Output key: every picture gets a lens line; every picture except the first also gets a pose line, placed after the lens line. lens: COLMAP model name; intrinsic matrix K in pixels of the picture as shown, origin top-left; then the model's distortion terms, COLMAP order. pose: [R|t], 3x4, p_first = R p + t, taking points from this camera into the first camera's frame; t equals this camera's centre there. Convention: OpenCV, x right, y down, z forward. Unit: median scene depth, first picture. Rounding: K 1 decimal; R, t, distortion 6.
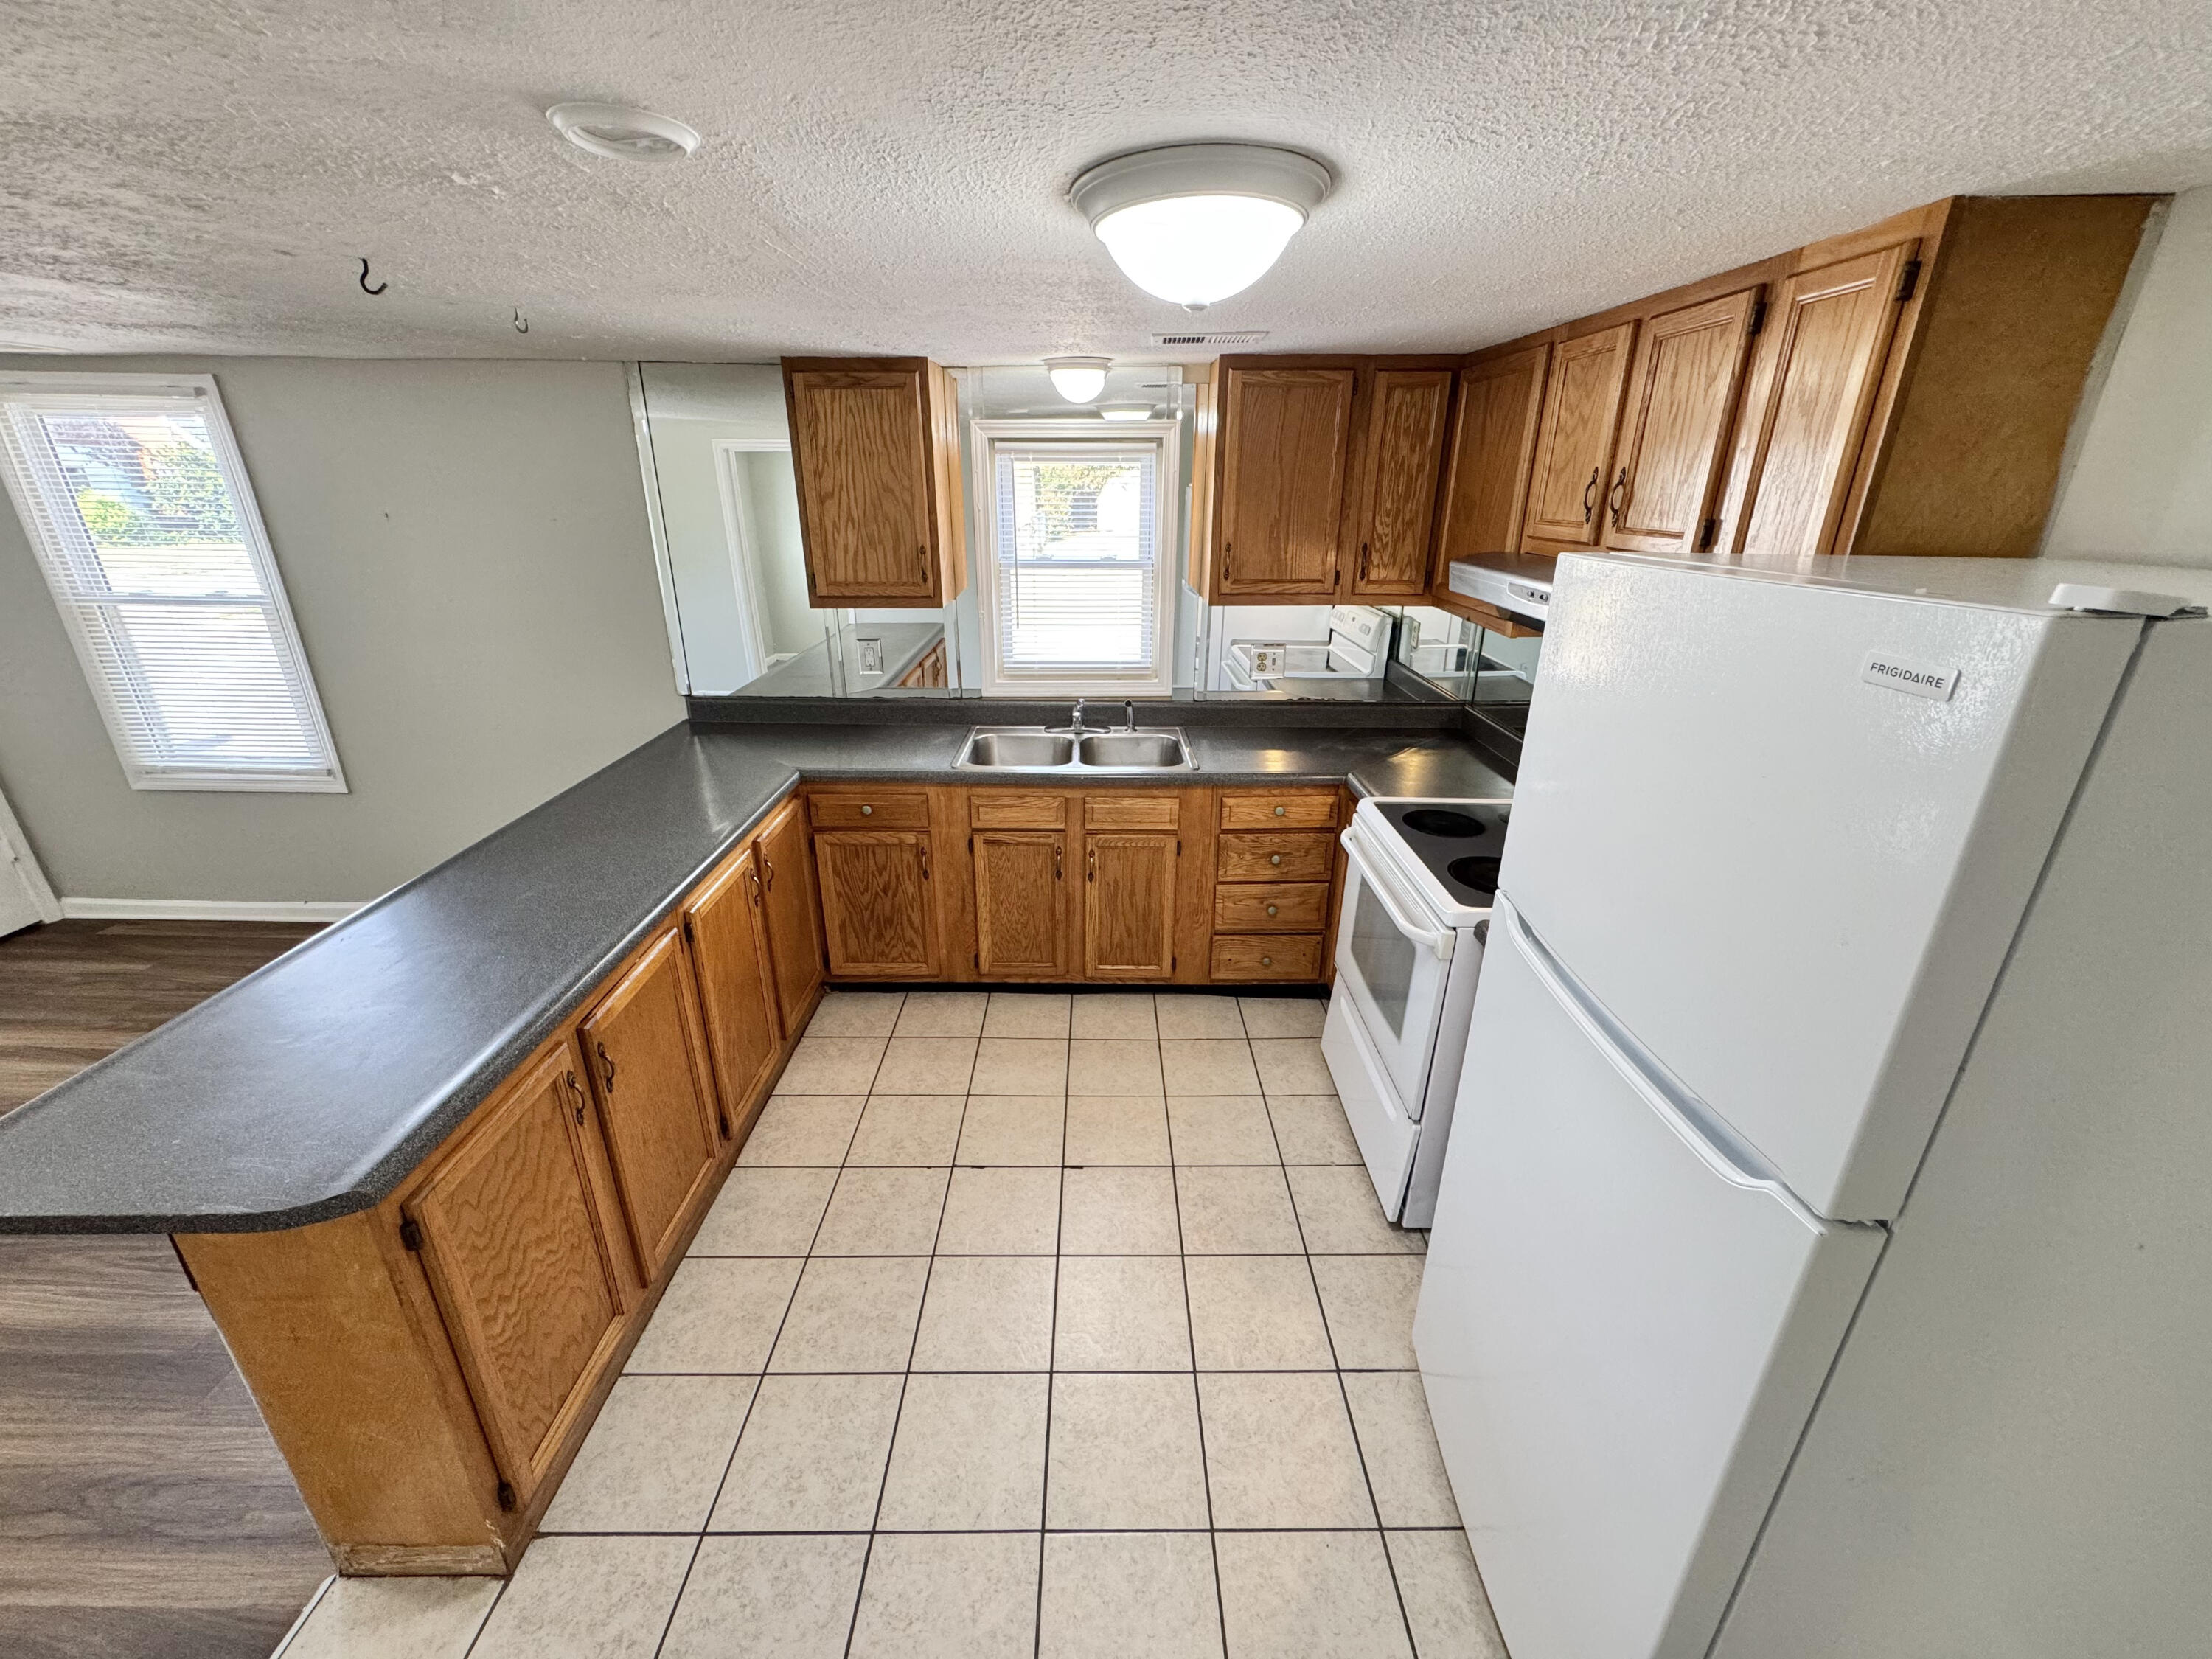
lens RADIAL K [[883.9, 0, 1106.0], [0, 883.9, 829.5], [0, 0, 1]] dist [-0.002092, 0.000179]
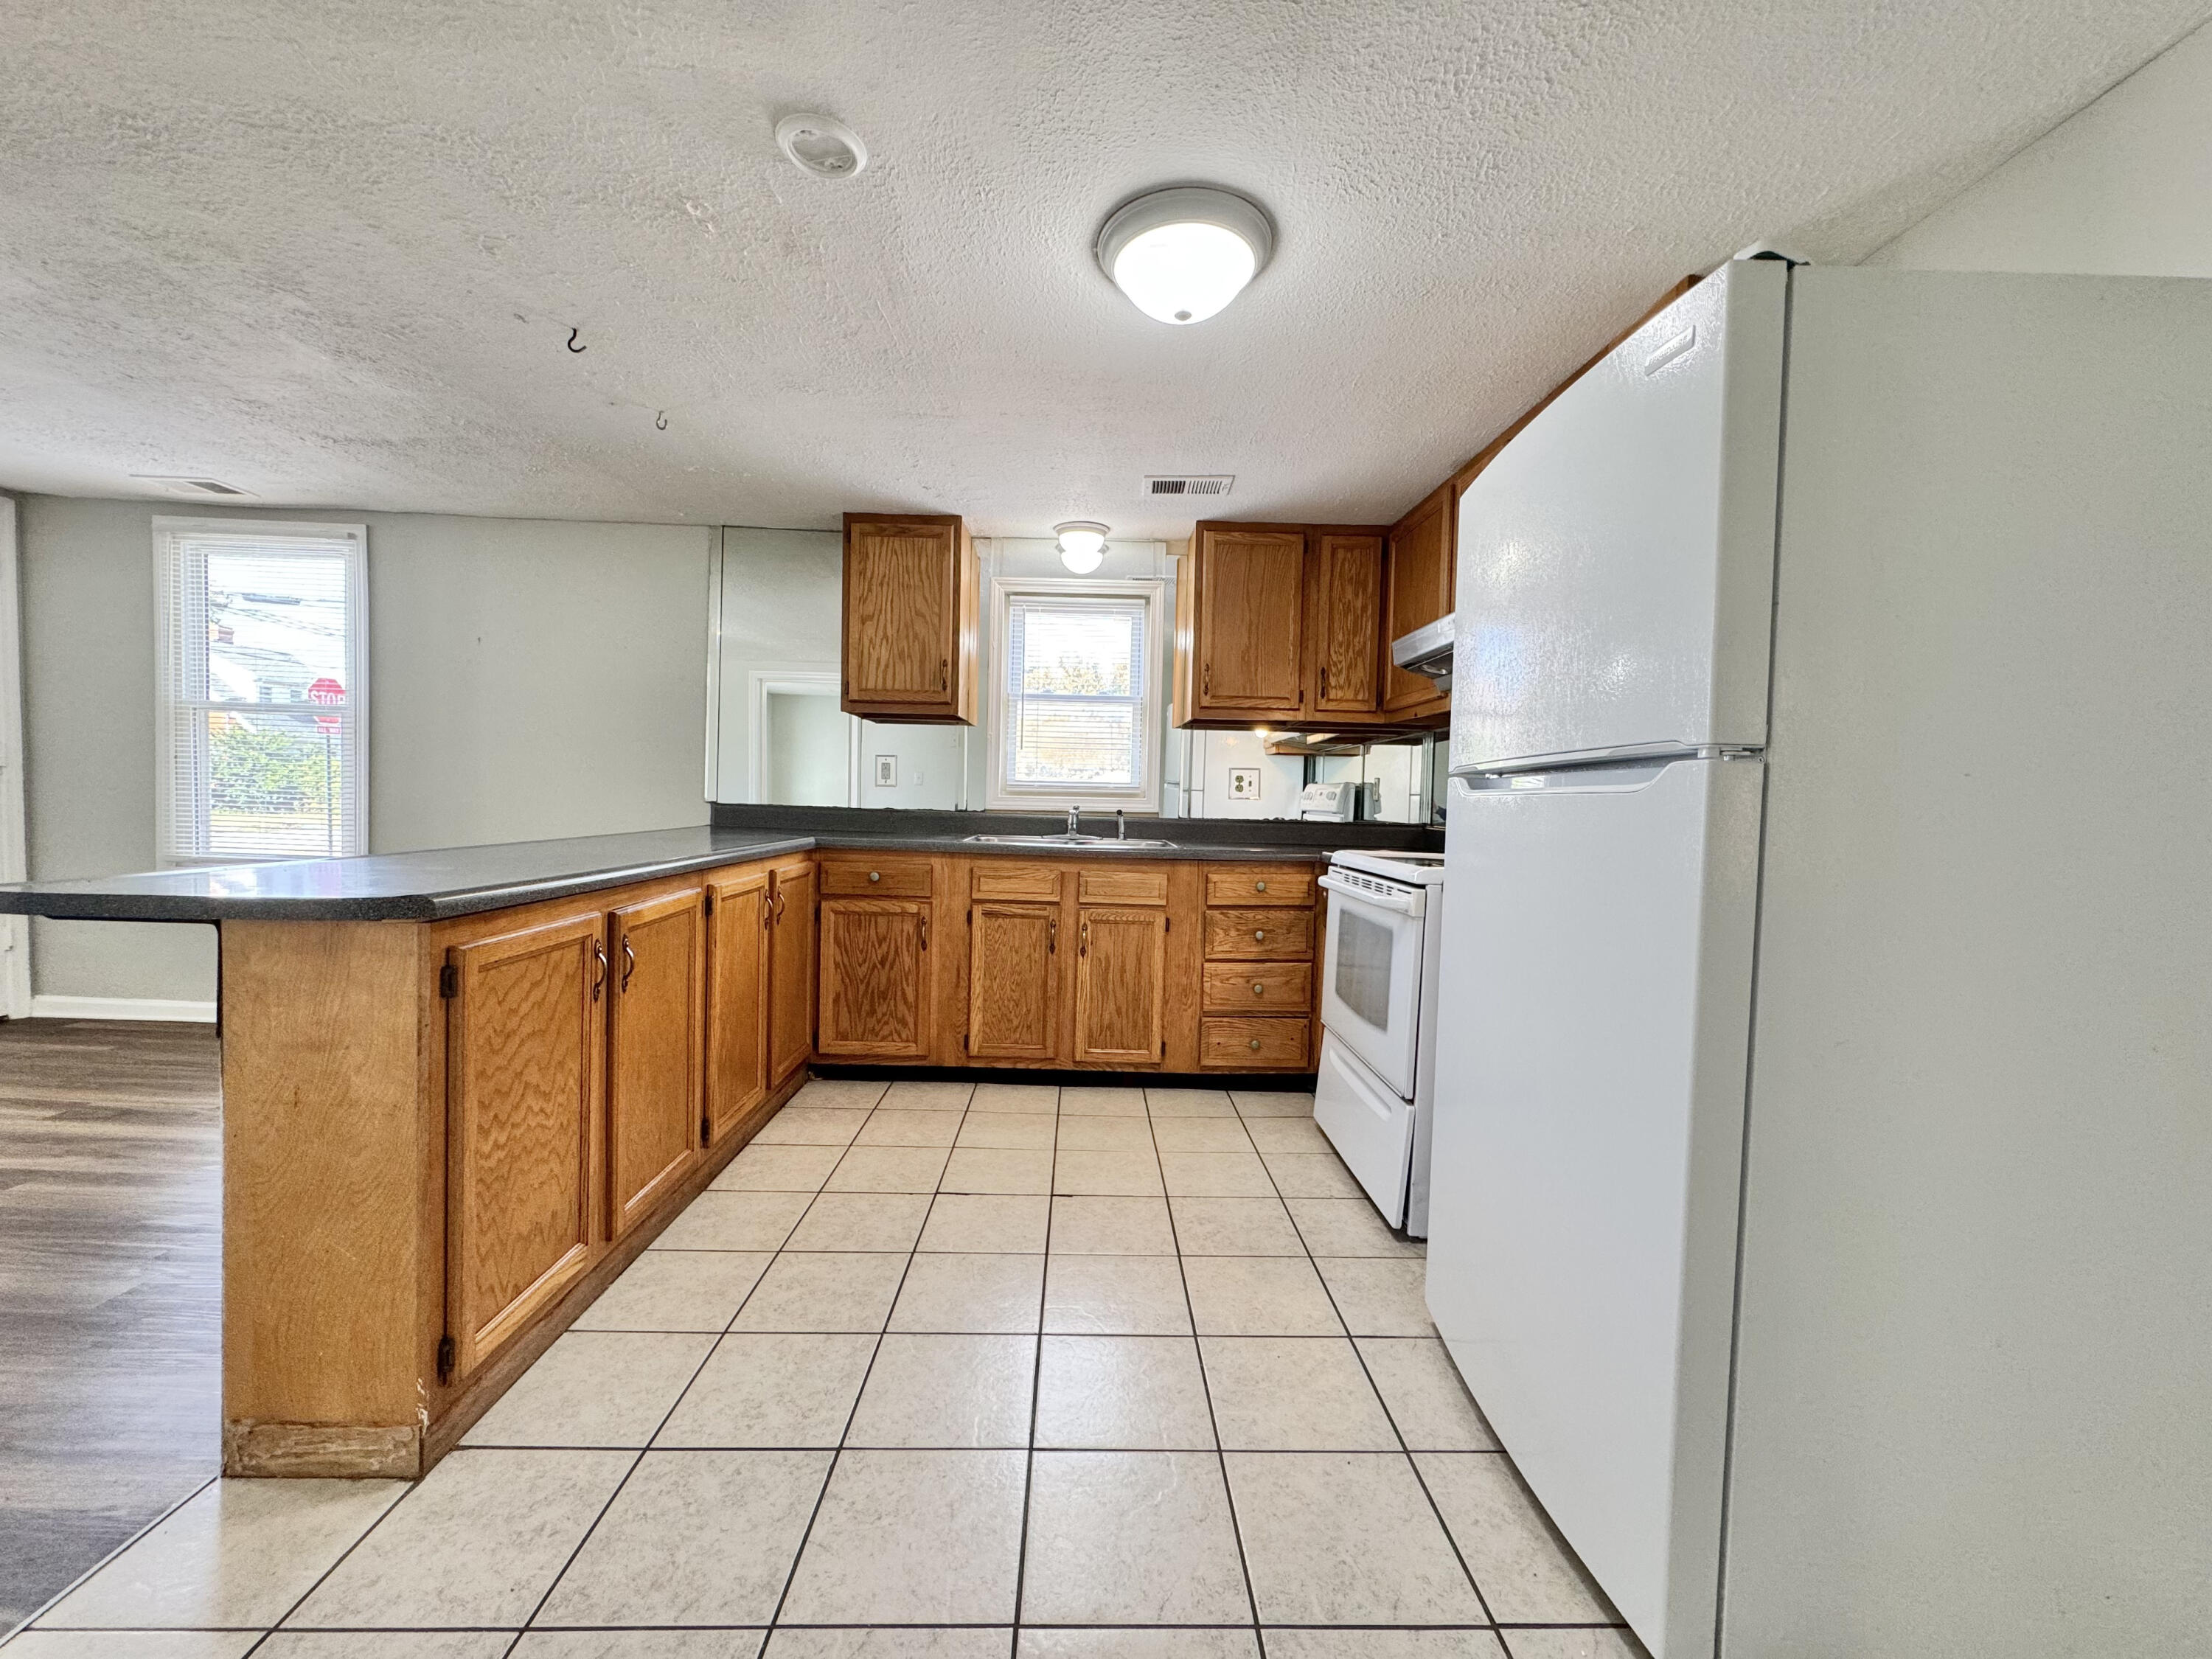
lens RADIAL K [[883.9, 0, 1106.0], [0, 883.9, 829.5], [0, 0, 1]] dist [-0.002092, 0.000179]
pose [[0.999605, 0.020109, 0.019647, -0.013953], [-0.012415, 0.942750, -0.333268, 0.272442], [-0.025224, 0.332893, 0.942627, -0.028529]]
